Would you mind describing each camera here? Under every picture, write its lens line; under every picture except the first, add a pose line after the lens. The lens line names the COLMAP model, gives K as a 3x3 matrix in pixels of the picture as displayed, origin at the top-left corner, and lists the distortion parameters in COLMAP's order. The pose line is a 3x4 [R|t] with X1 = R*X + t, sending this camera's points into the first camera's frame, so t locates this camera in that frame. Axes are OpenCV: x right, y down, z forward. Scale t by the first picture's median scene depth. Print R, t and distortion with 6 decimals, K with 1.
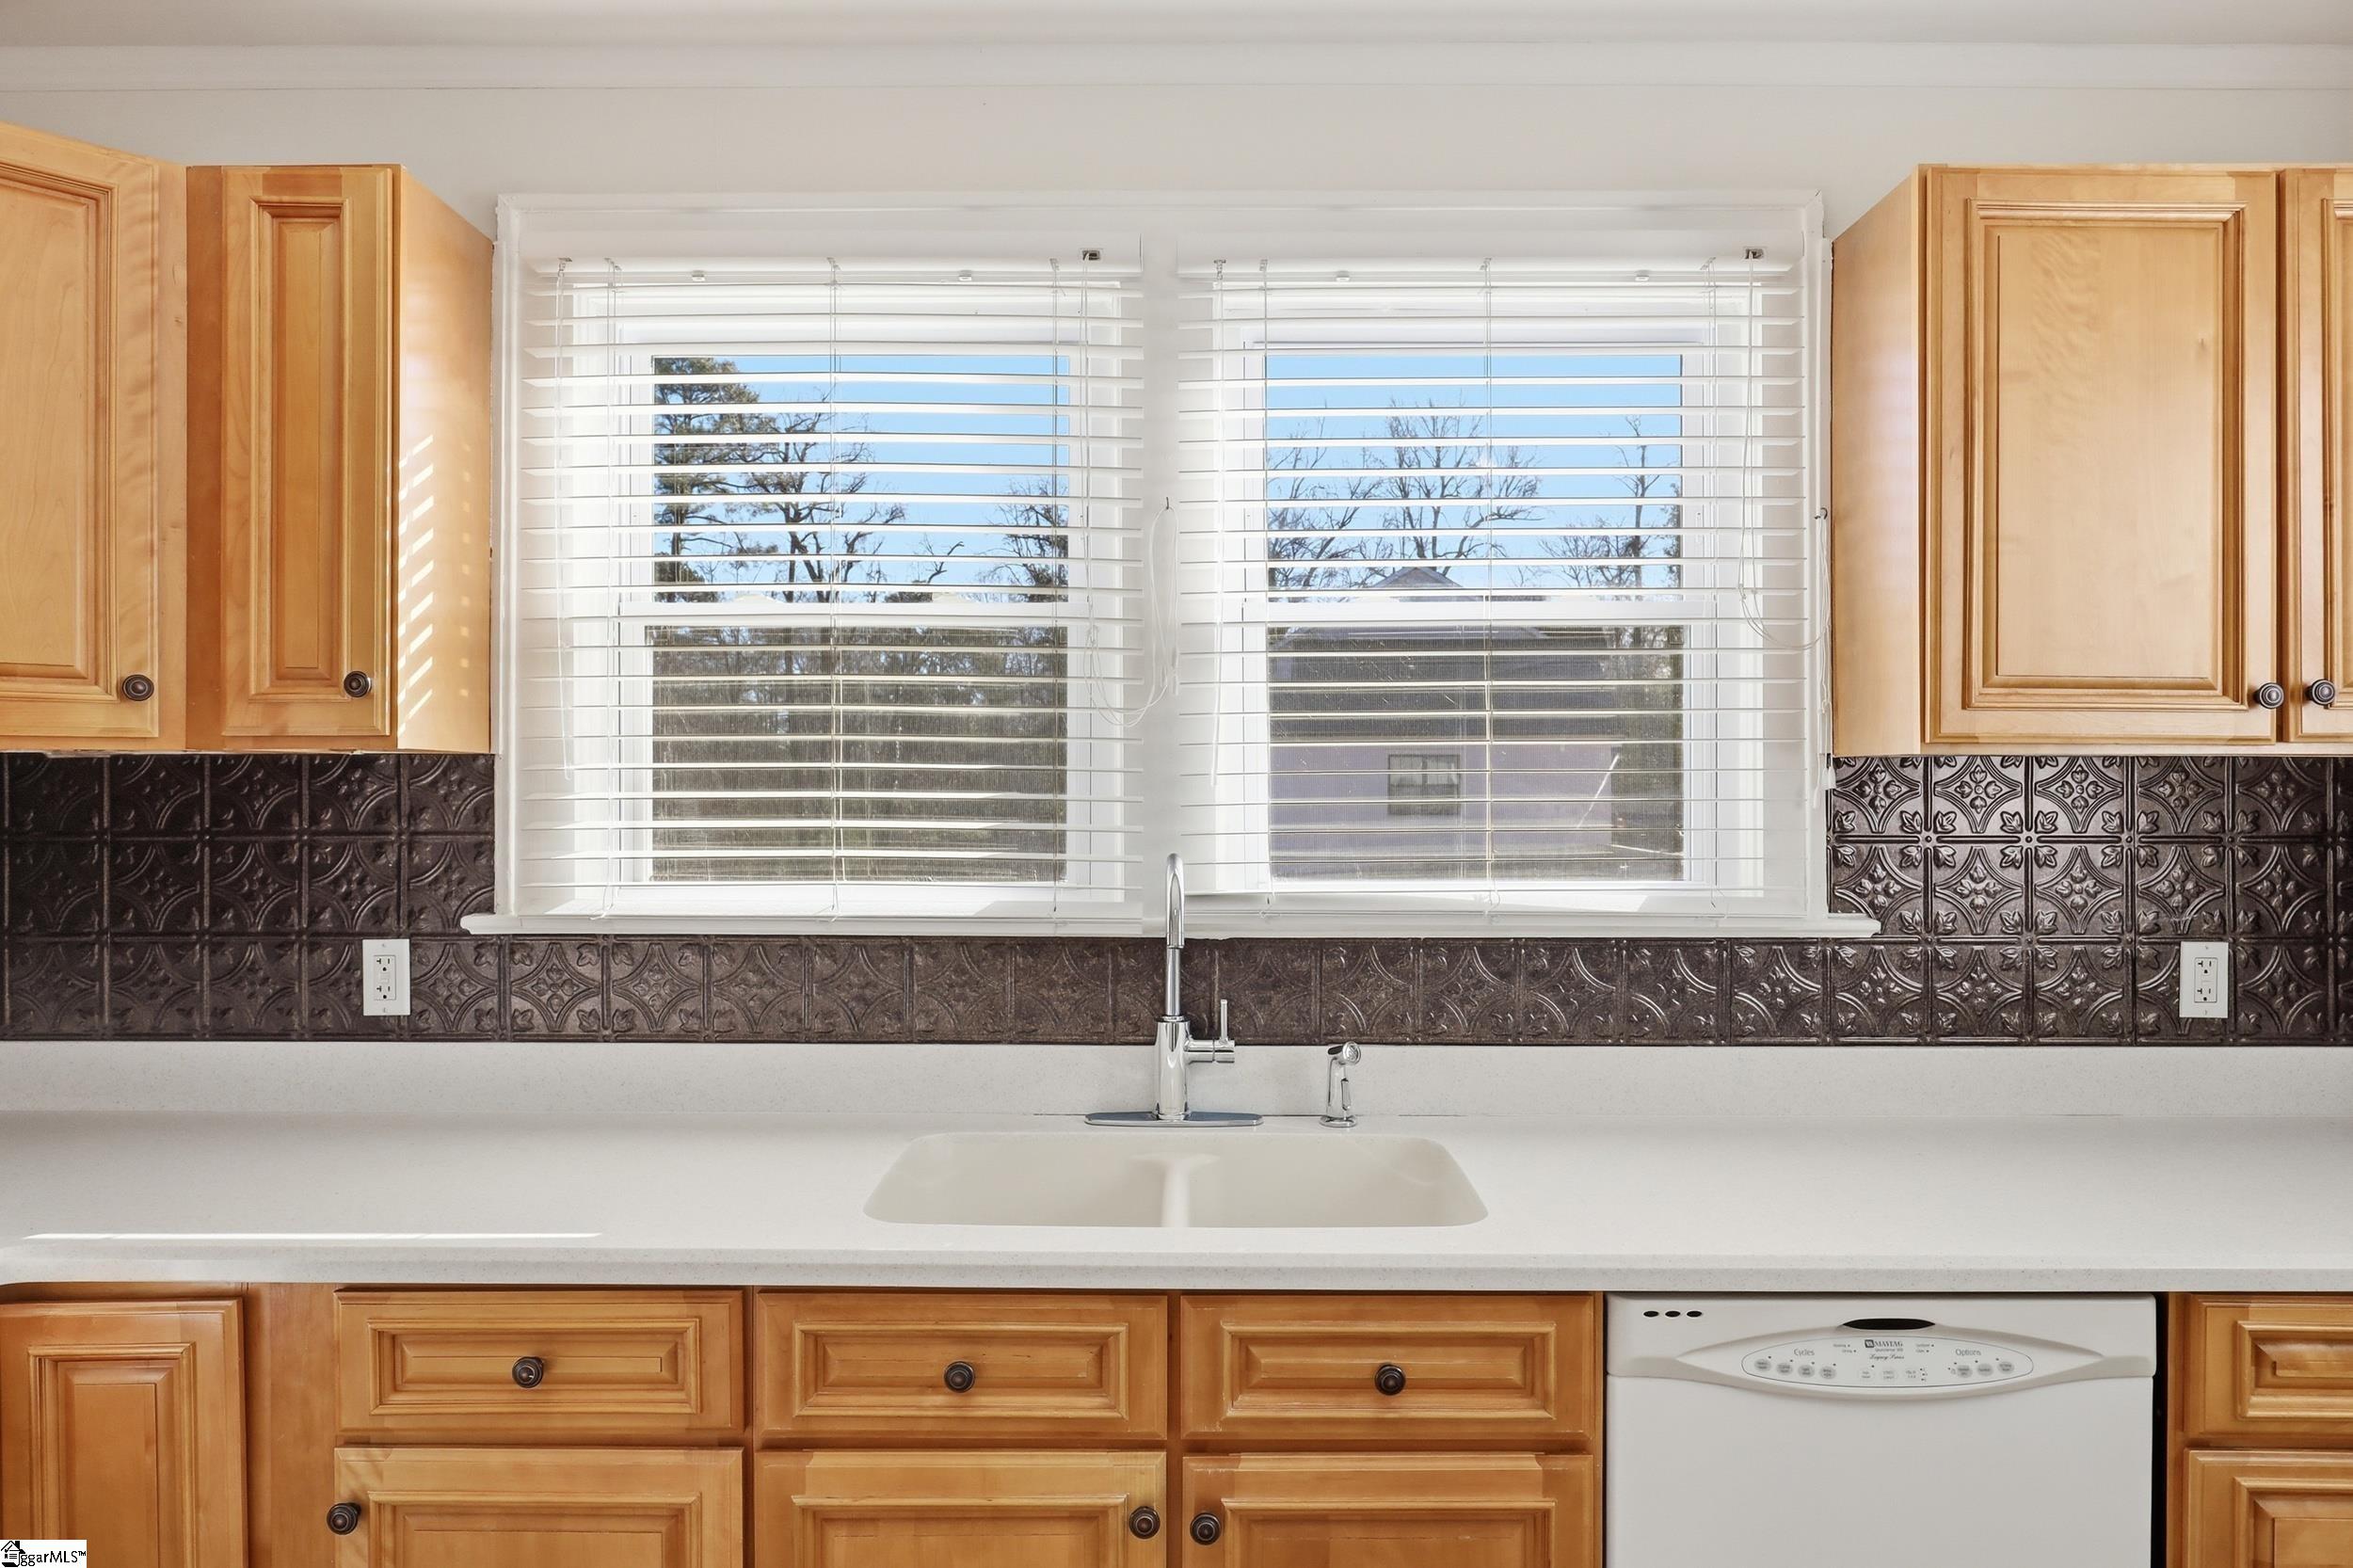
lens RADIAL K [[1459.7, 0, 1184.6], [0, 1459.7, 752.7], [0, 0, 1]] dist [-0.006983, -0.001532]
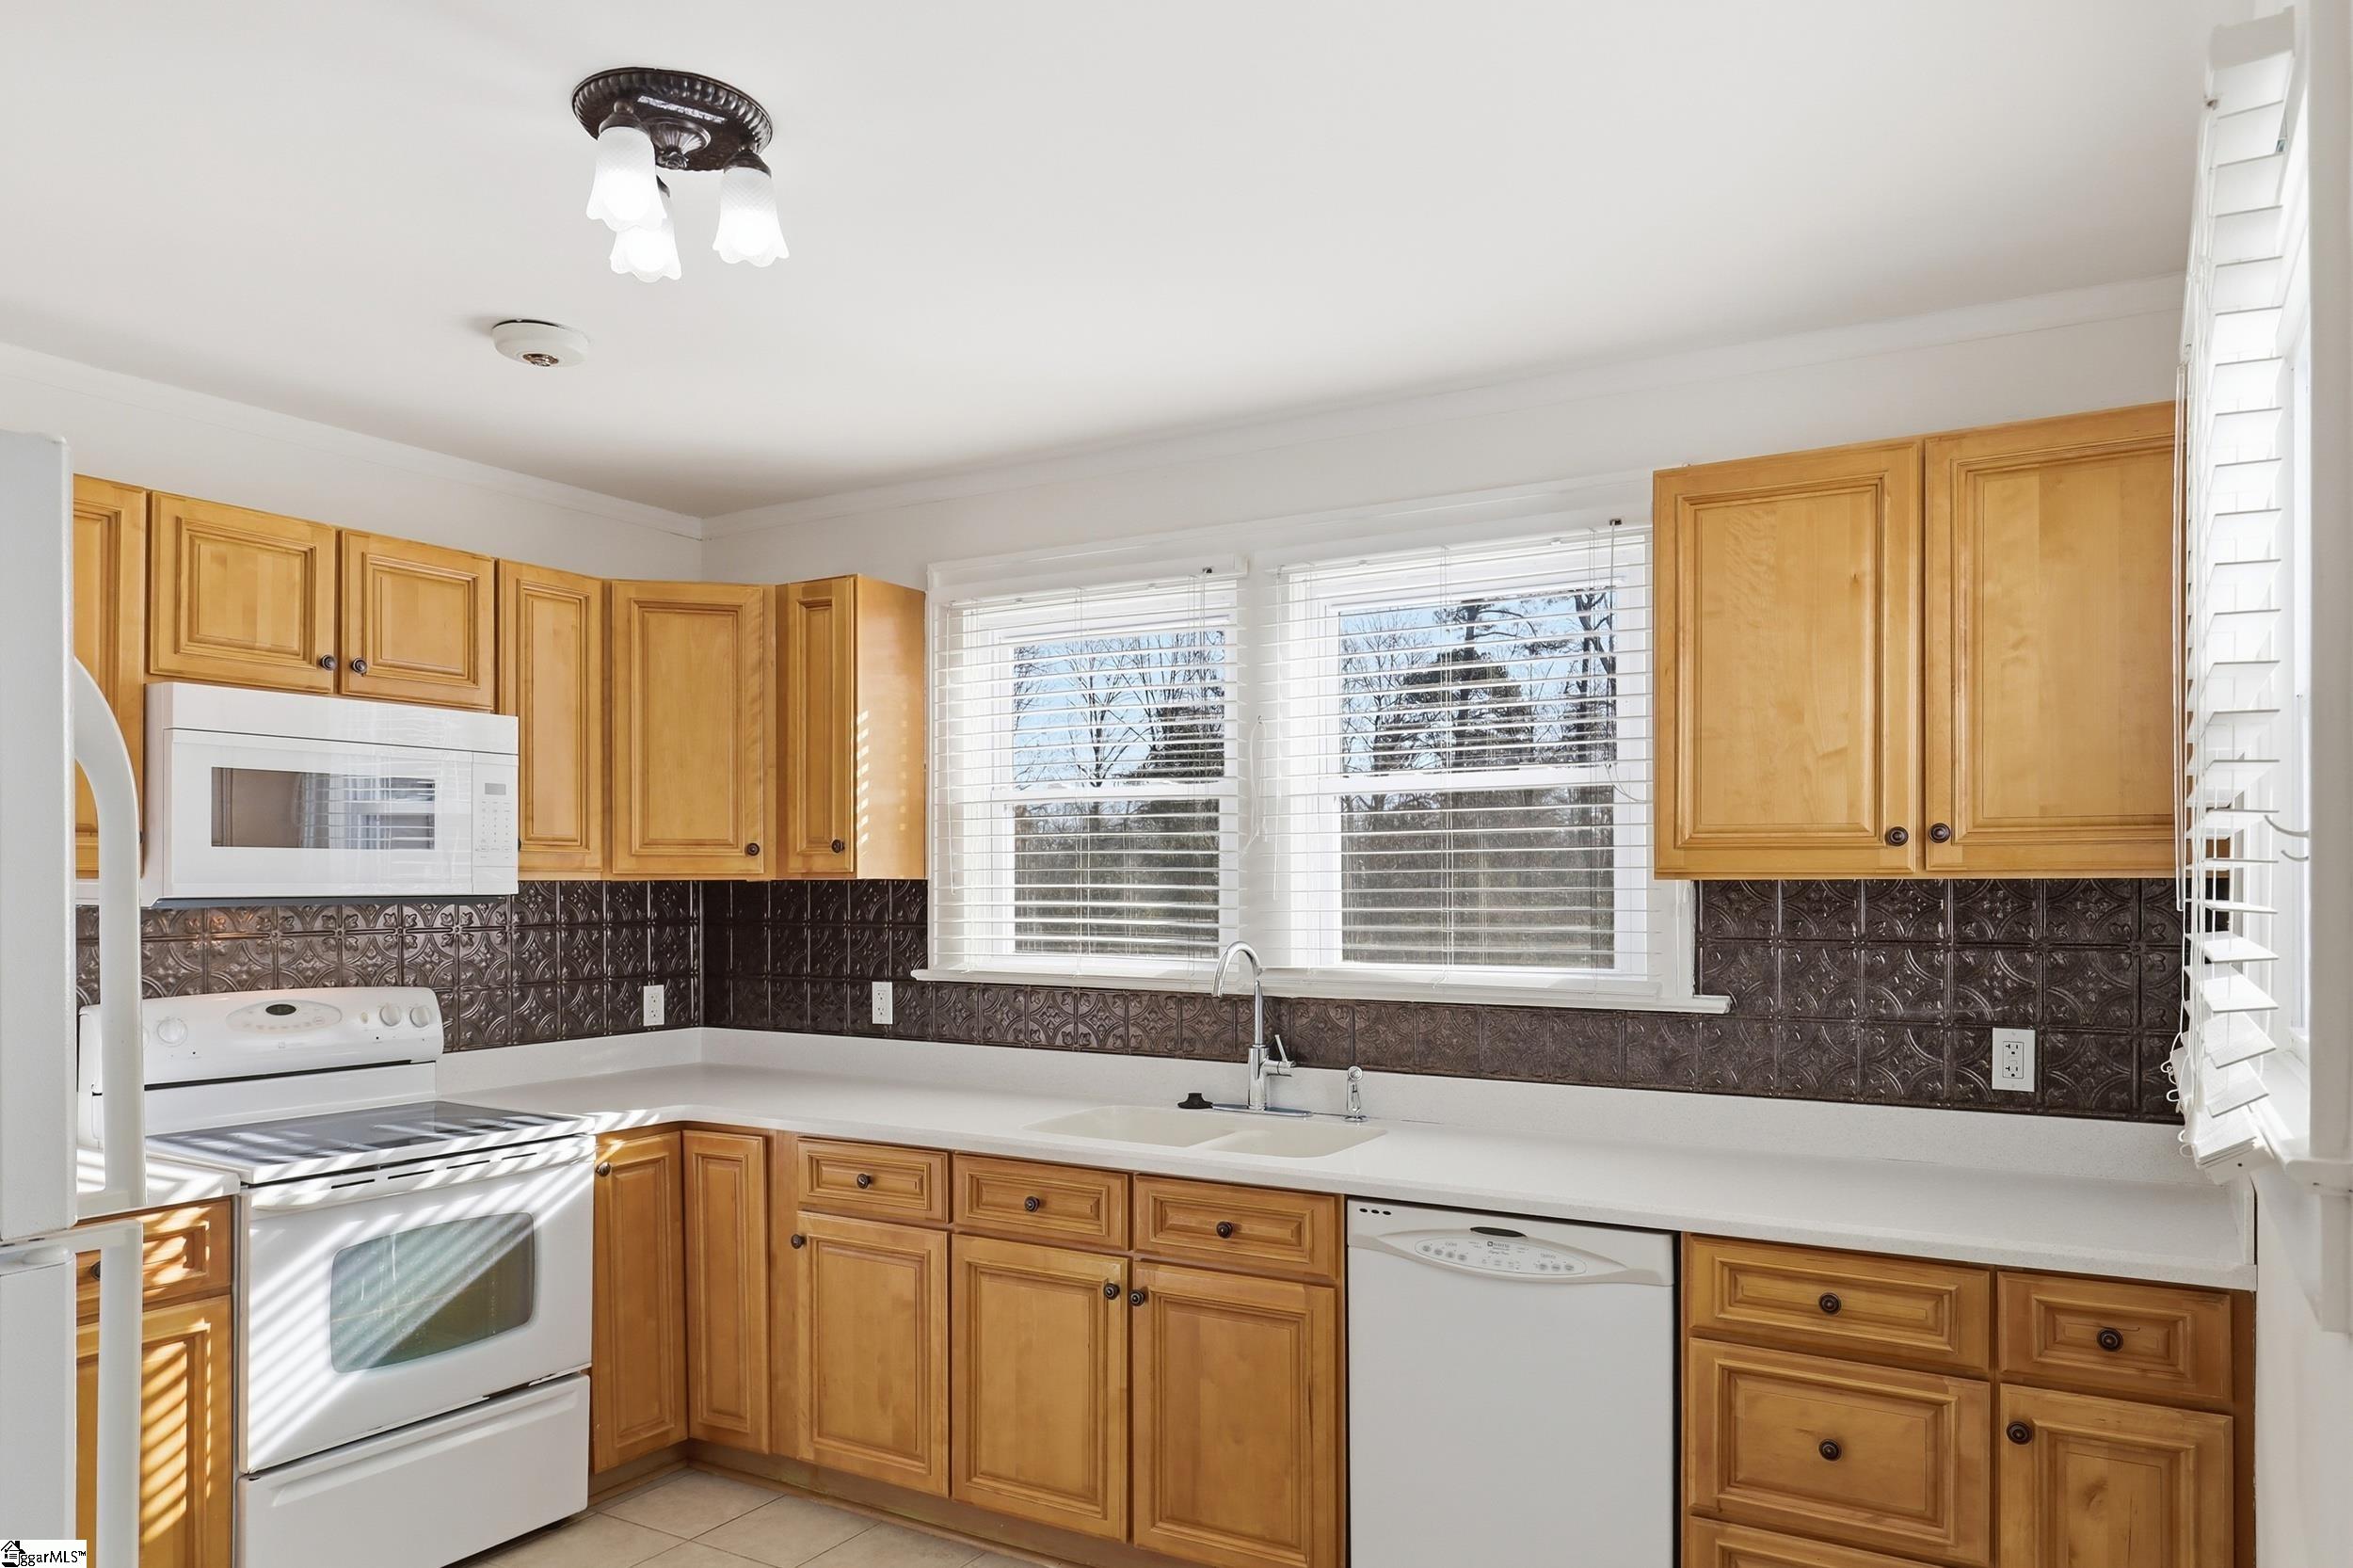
lens RADIAL K [[1602.3, 0, 1177.5], [0, 1602.3, 829.1], [0, 0, 1]] dist [-0.006400, -0.001185]
pose [[0.859231, -0.018275, -0.511261, 0.905951], [0.011298, 0.999796, -0.016751, -0.027729], [0.511462, 0.008617, 0.859262, -0.602231]]
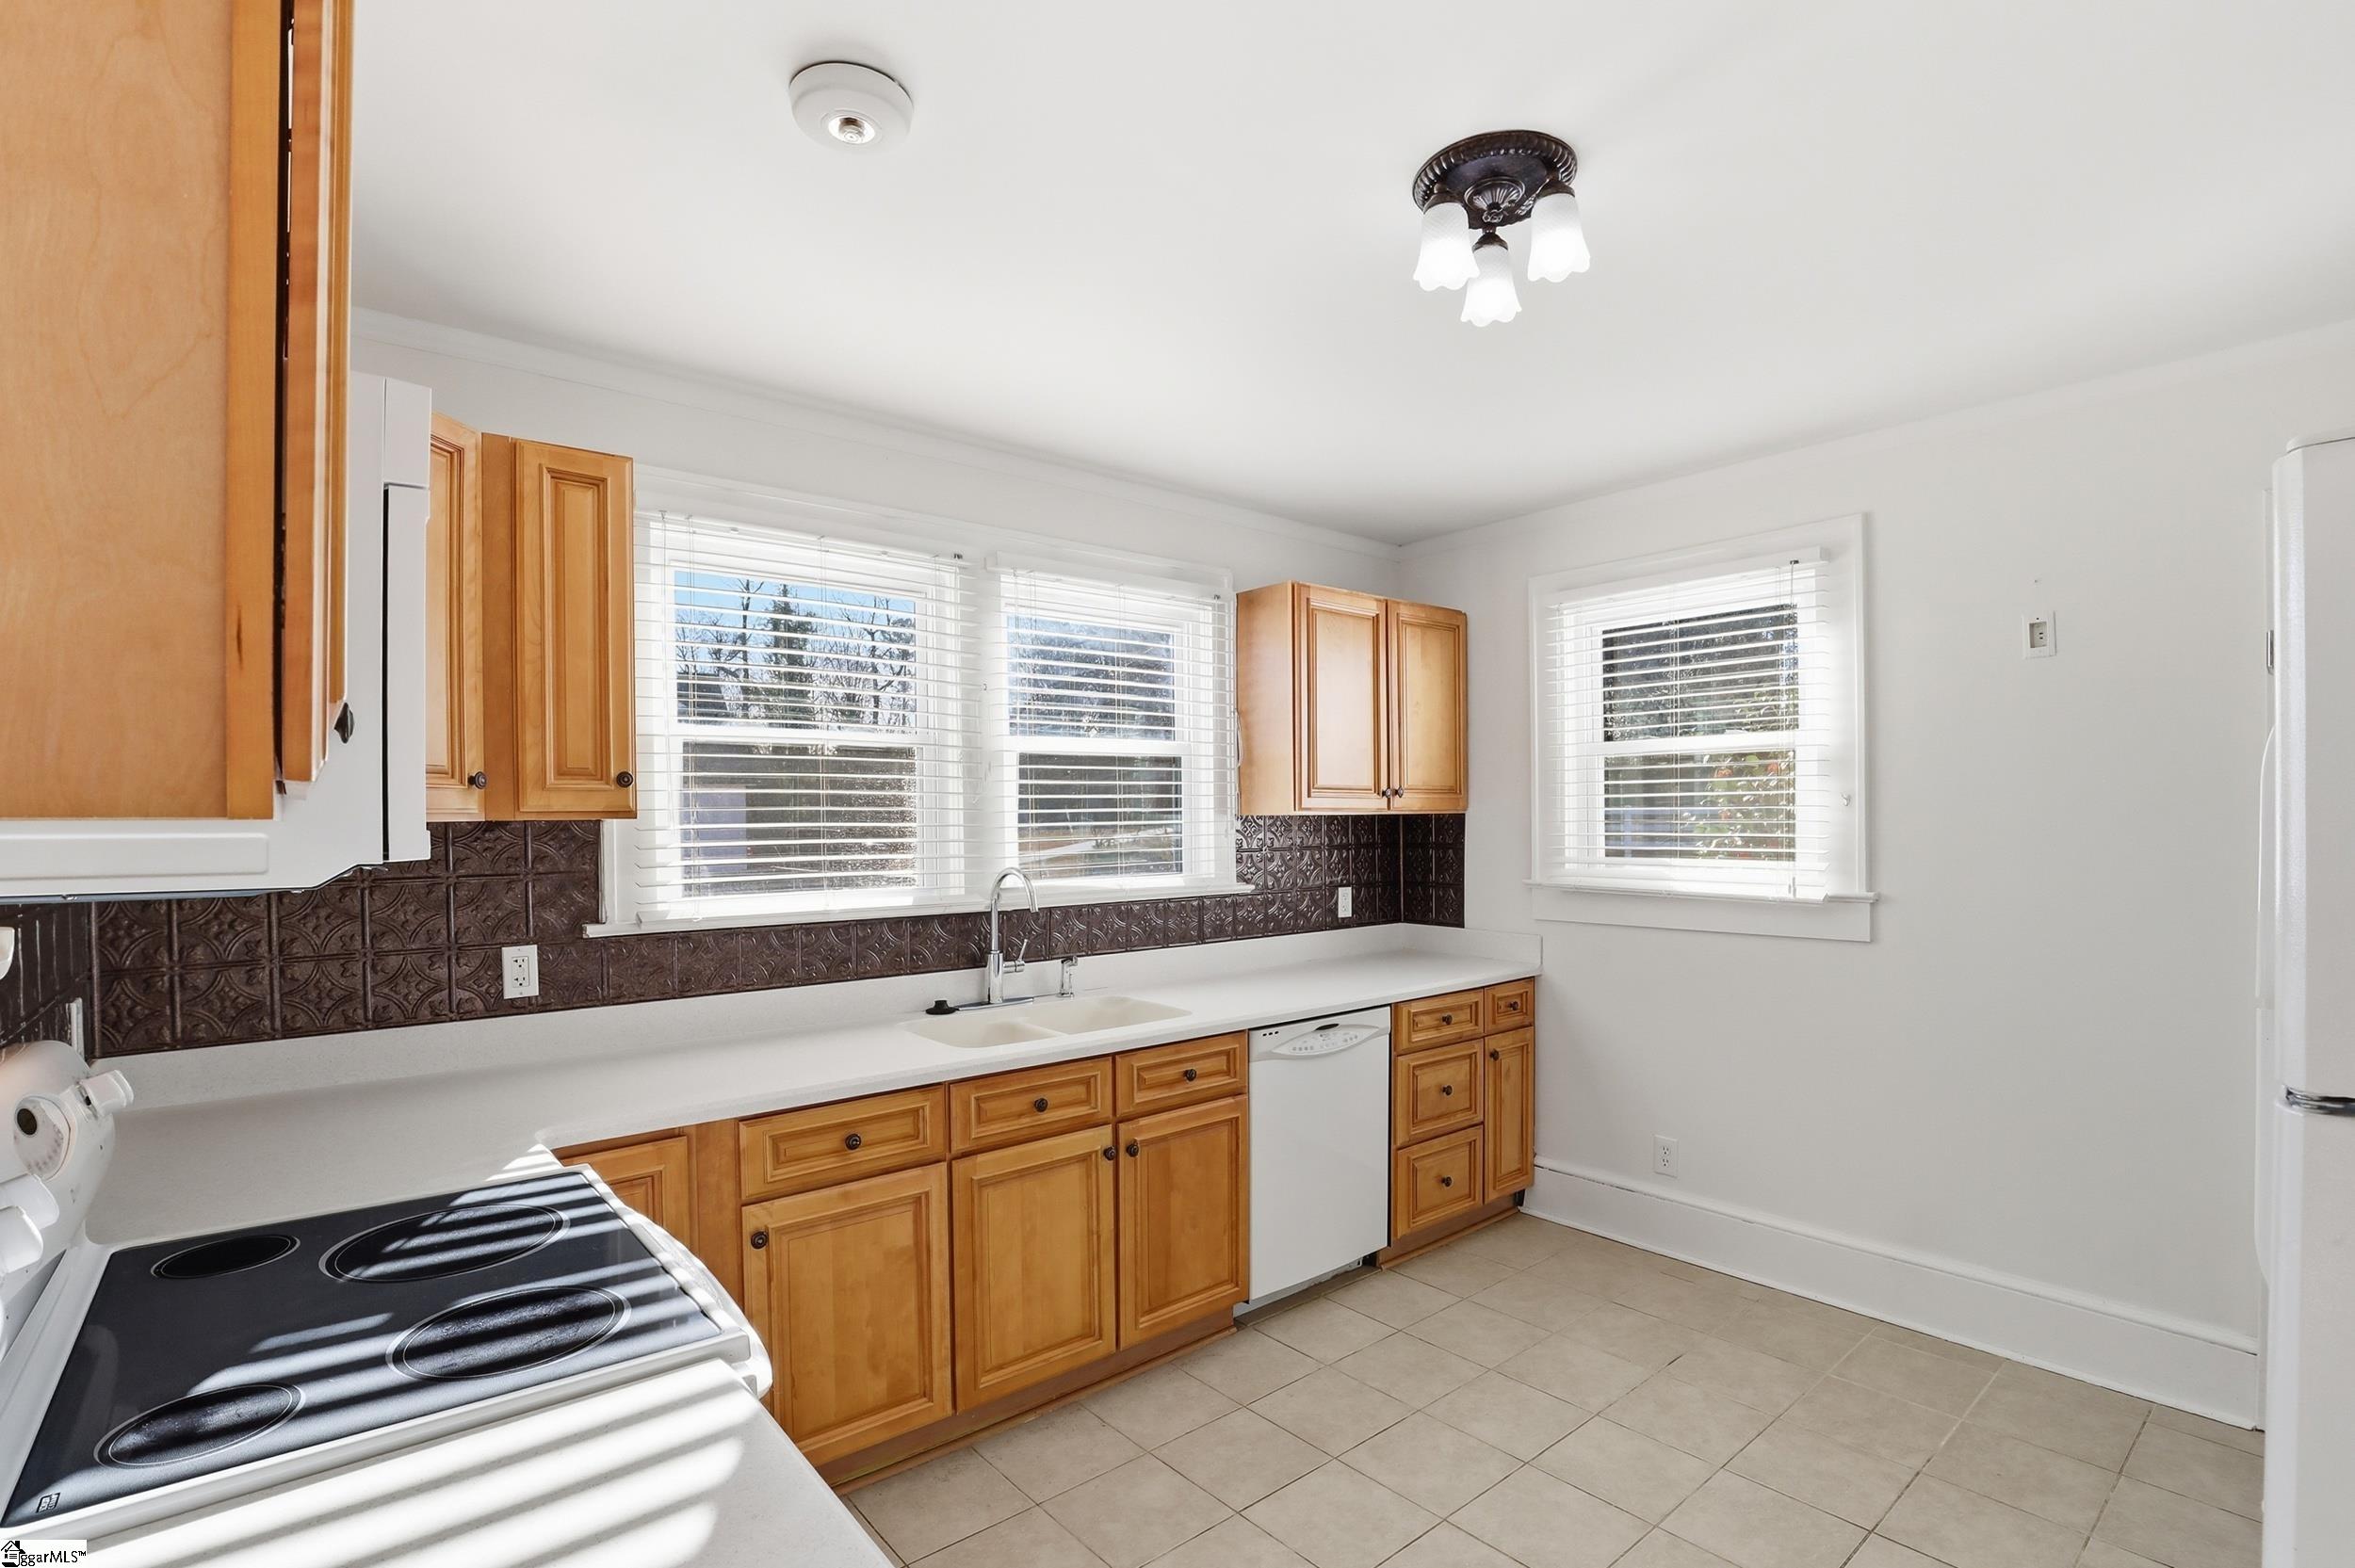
lens RADIAL K [[1091.6, 0, 1184.2], [0, 1091.6, 793.4], [0, 0, 1]] dist [-0.038252, 0.007734]
pose [[0.765524, 0.005538, 0.643383, -0.847122], [-0.000753, 0.999970, -0.007712, -0.022244], [-0.643407, 0.005419, 0.765505, -0.317676]]
